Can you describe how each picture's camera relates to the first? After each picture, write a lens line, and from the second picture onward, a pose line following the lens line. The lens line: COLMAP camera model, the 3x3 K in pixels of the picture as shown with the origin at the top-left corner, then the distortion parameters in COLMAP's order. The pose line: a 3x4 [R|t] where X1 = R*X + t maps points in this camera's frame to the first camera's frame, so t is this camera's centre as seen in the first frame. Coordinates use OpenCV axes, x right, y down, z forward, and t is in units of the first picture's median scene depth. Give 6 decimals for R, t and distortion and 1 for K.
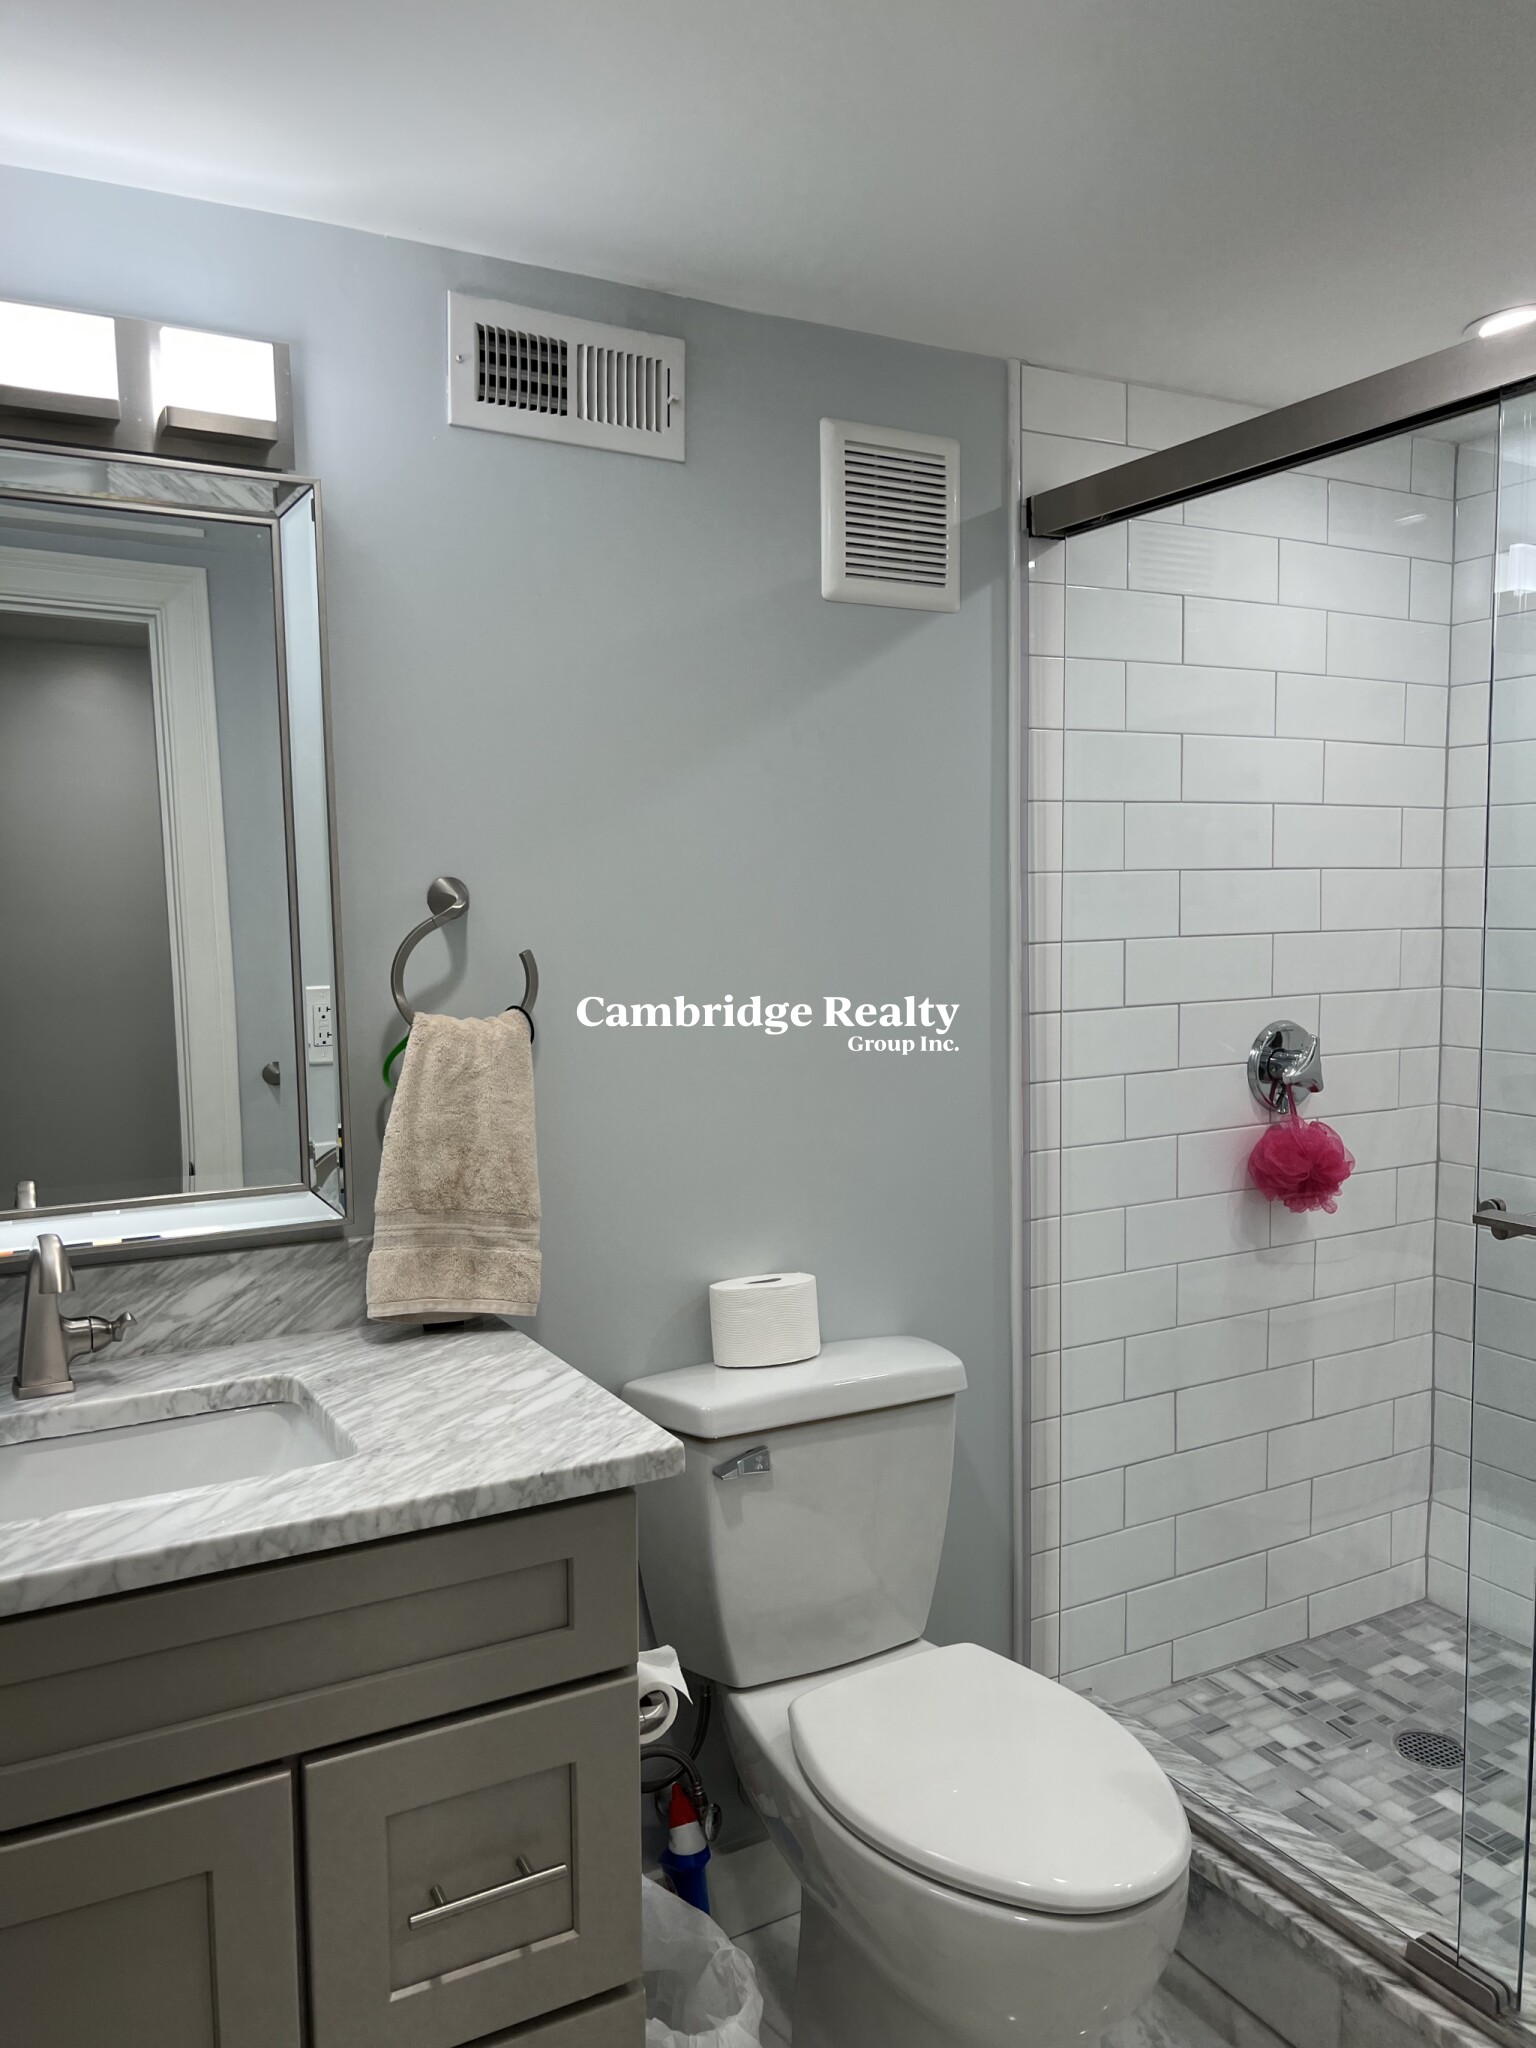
lens RADIAL K [[1561.2, 0, 773.6], [0, 1561.2, 1036.0], [0, 0, 1]] dist [0.048205, -0.062343]
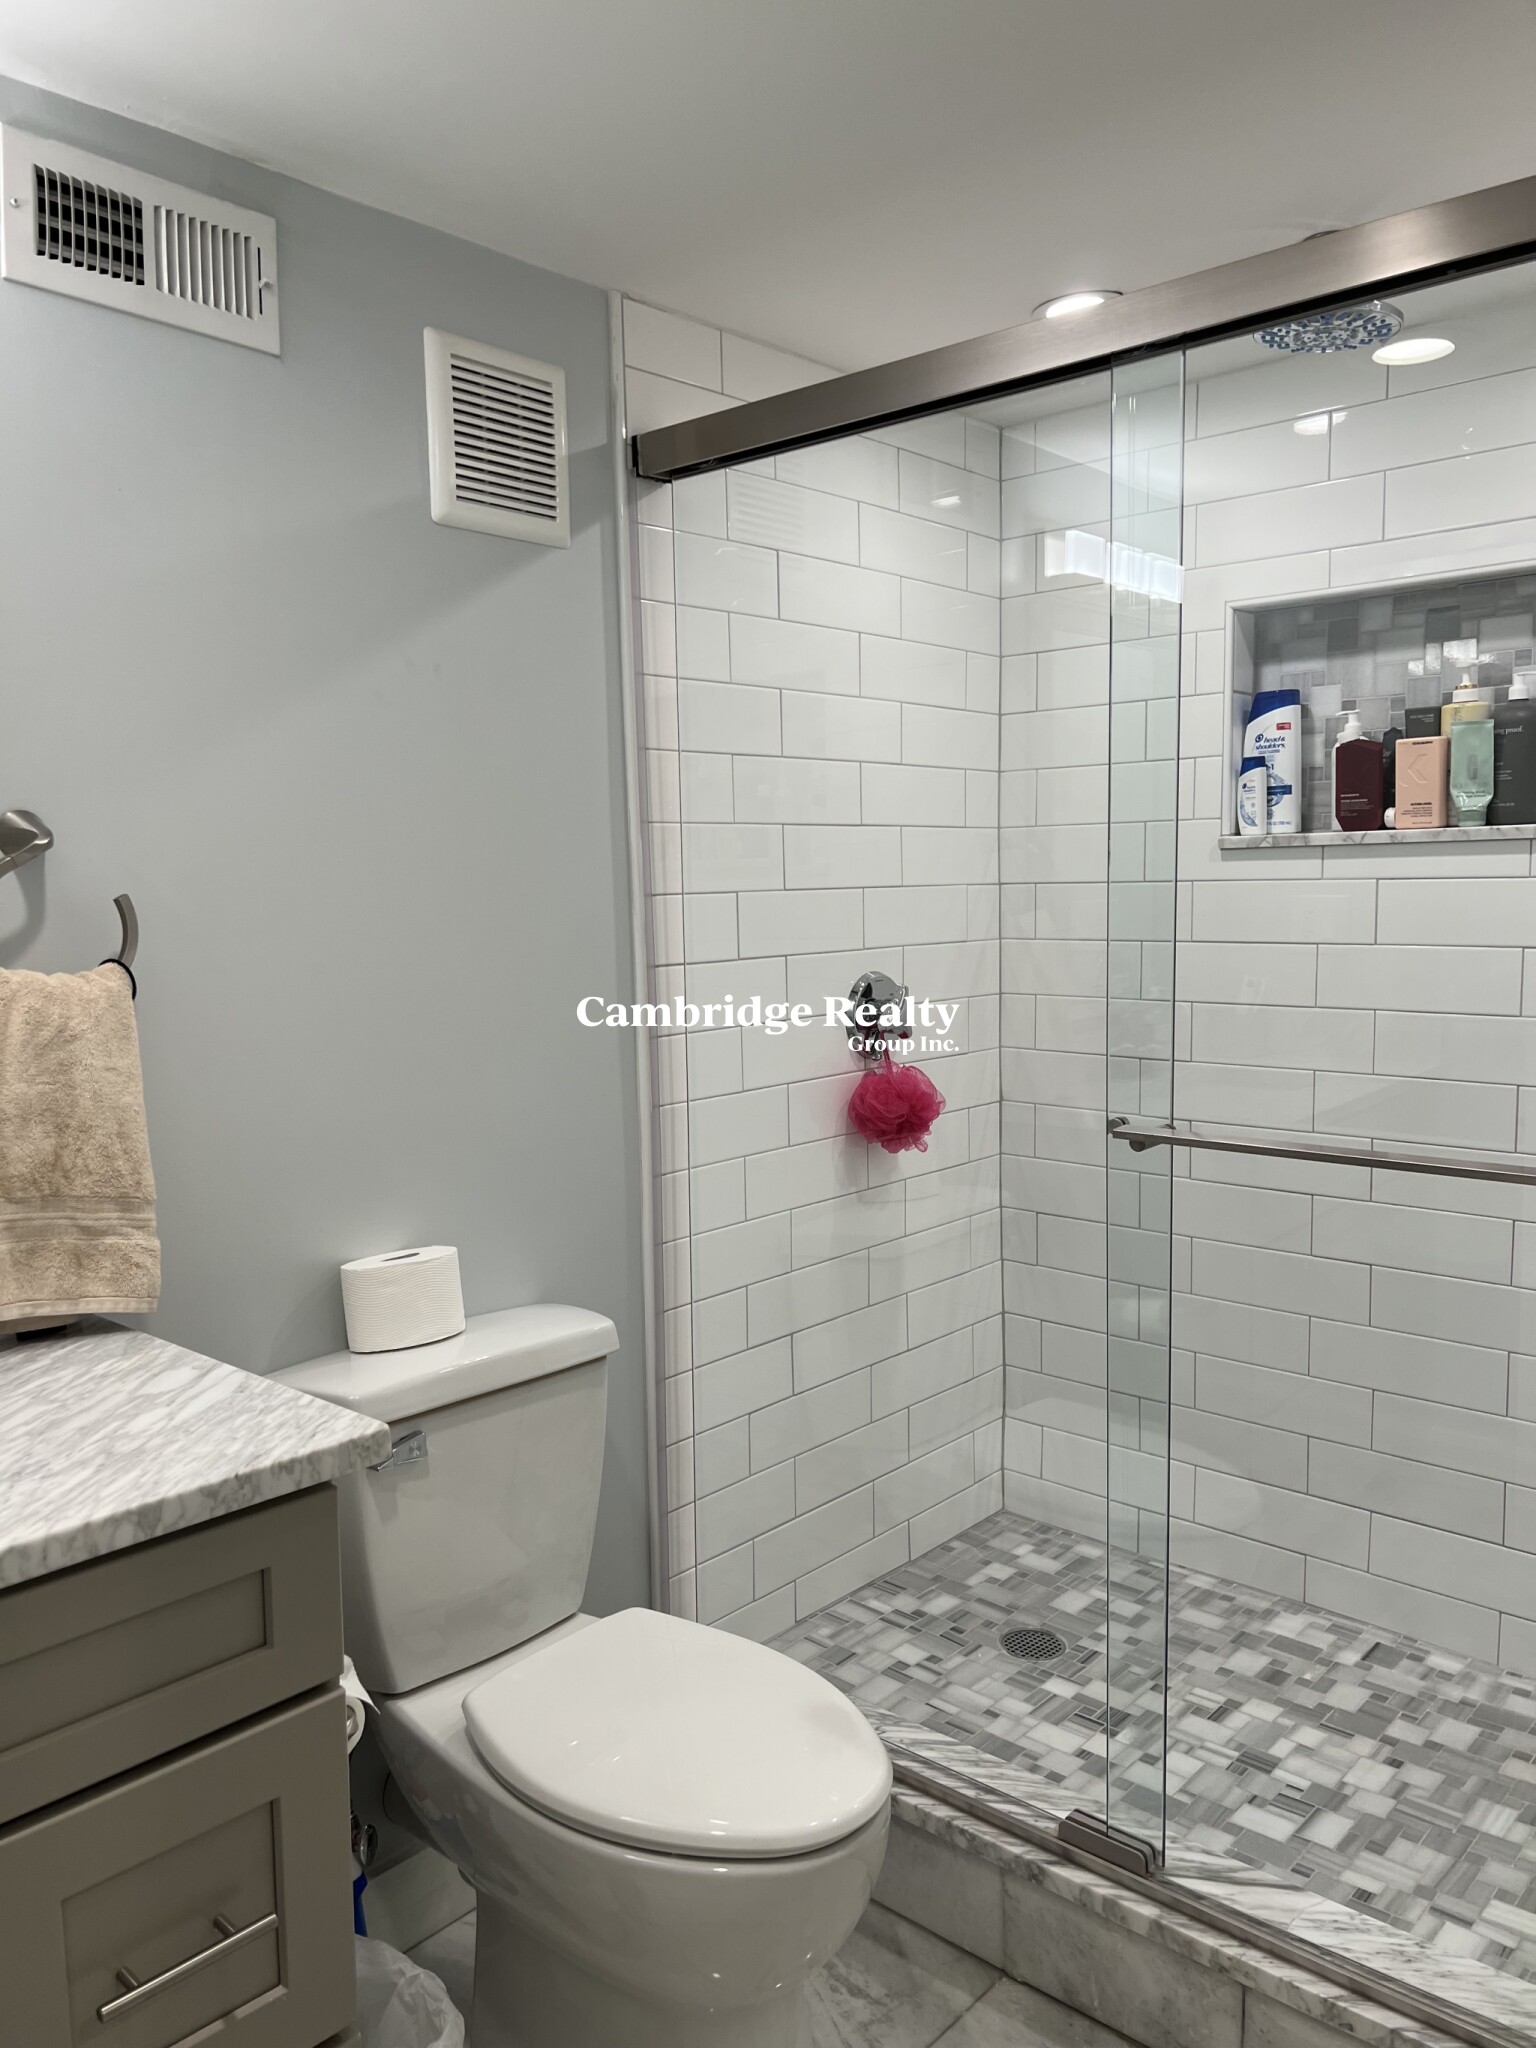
lens RADIAL K [[1561.2, 0, 765.3], [0, 1561.2, 1039.5], [0, 0, 1]] dist [0.048205, -0.062343]
pose [[0.946265, -0.037130, 0.321255, -0.095301], [0.034860, 0.999310, 0.012817, 0.024419], [-0.321509, -0.000929, 0.946906, 0.052539]]
